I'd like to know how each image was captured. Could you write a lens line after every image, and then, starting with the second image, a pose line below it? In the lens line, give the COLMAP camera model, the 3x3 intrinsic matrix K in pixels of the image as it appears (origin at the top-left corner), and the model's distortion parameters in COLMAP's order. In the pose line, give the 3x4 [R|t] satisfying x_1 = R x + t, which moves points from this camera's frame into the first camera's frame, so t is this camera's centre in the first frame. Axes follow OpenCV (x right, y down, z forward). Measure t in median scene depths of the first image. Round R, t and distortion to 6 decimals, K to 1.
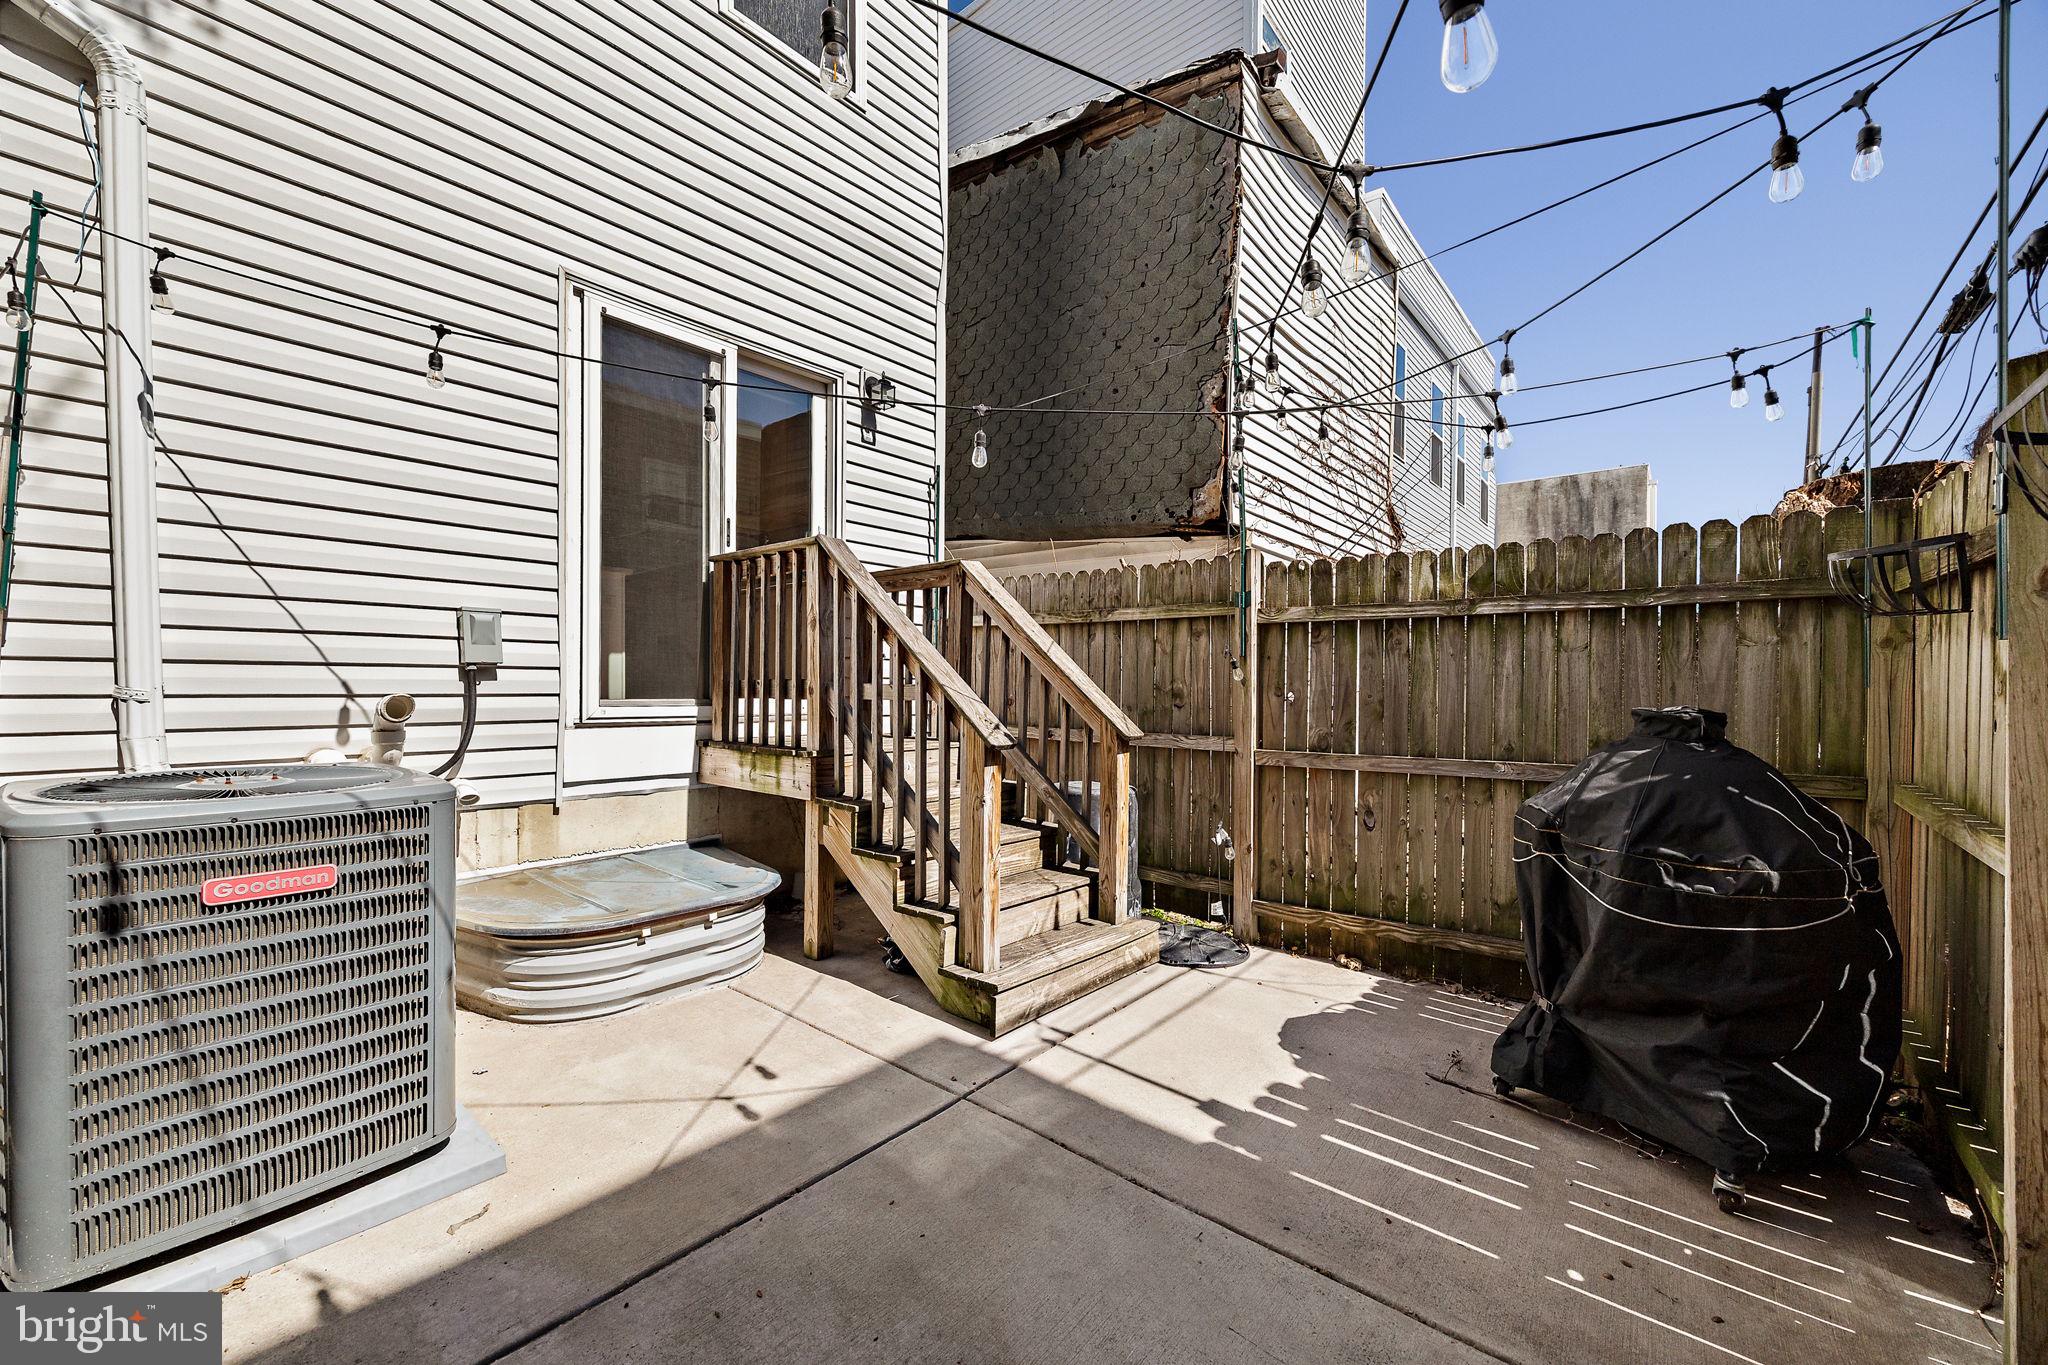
lens RADIAL K [[815.4, 0, 1024.0], [0, 815.4, 682.5], [0, 0, 1]] dist [-0.001589, -0.000045]
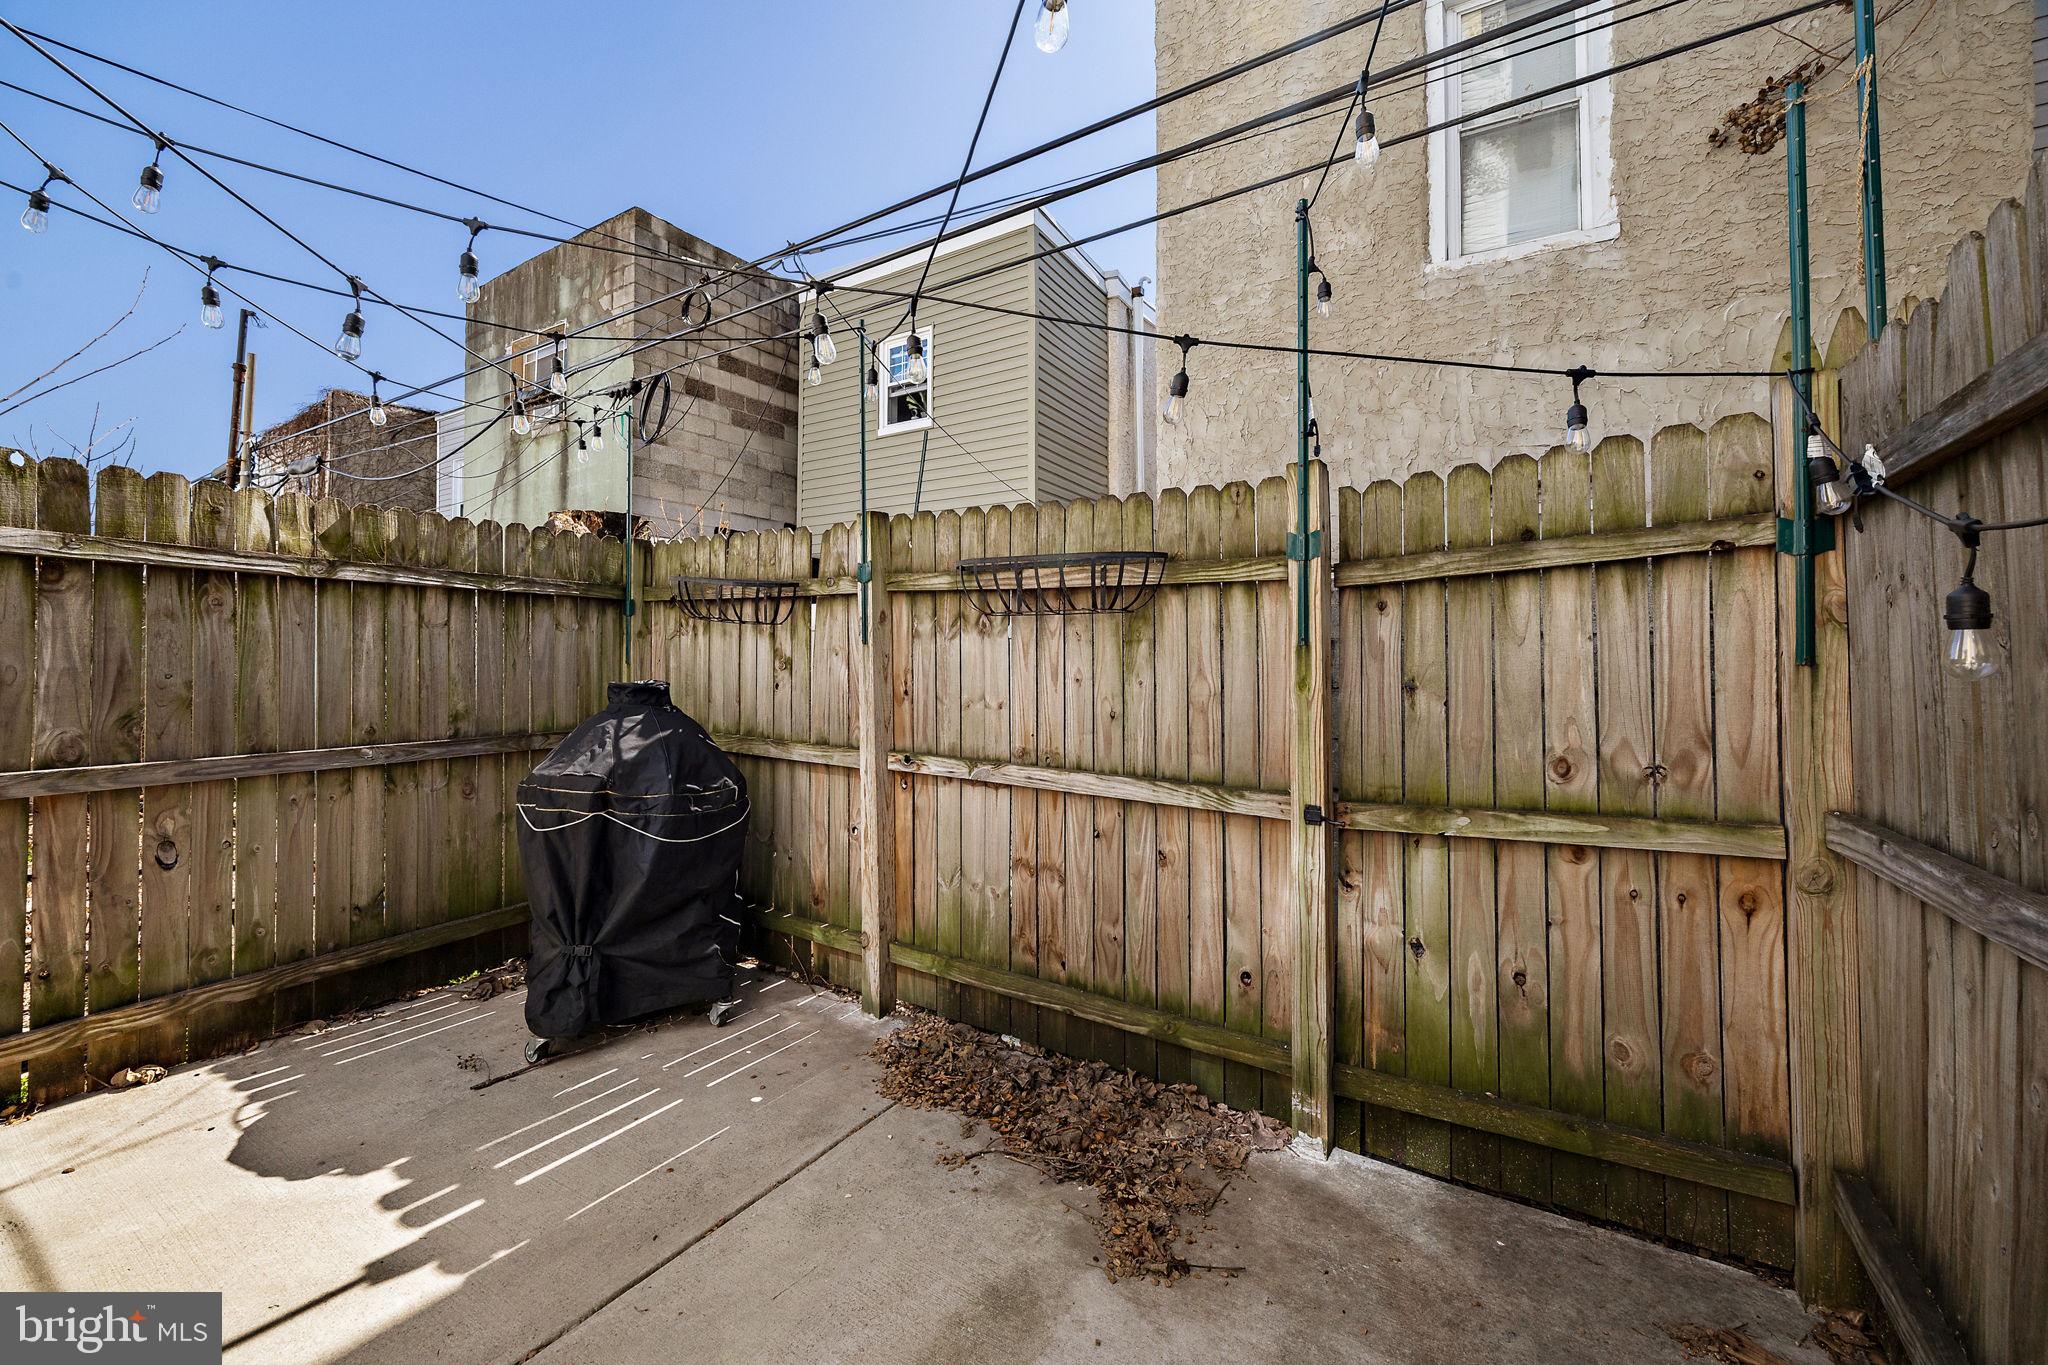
lens RADIAL K [[798.1, 0, 1025.8], [0, 798.1, 647.0], [0, 0, 1]] dist [0.001512, 0.000175]
pose [[-0.143645, 0.016635, 0.989489, -0.395200], [-0.012396, 0.999750, -0.018607, -0.005160], [-0.989552, -0.014938, -0.143403, 0.414007]]
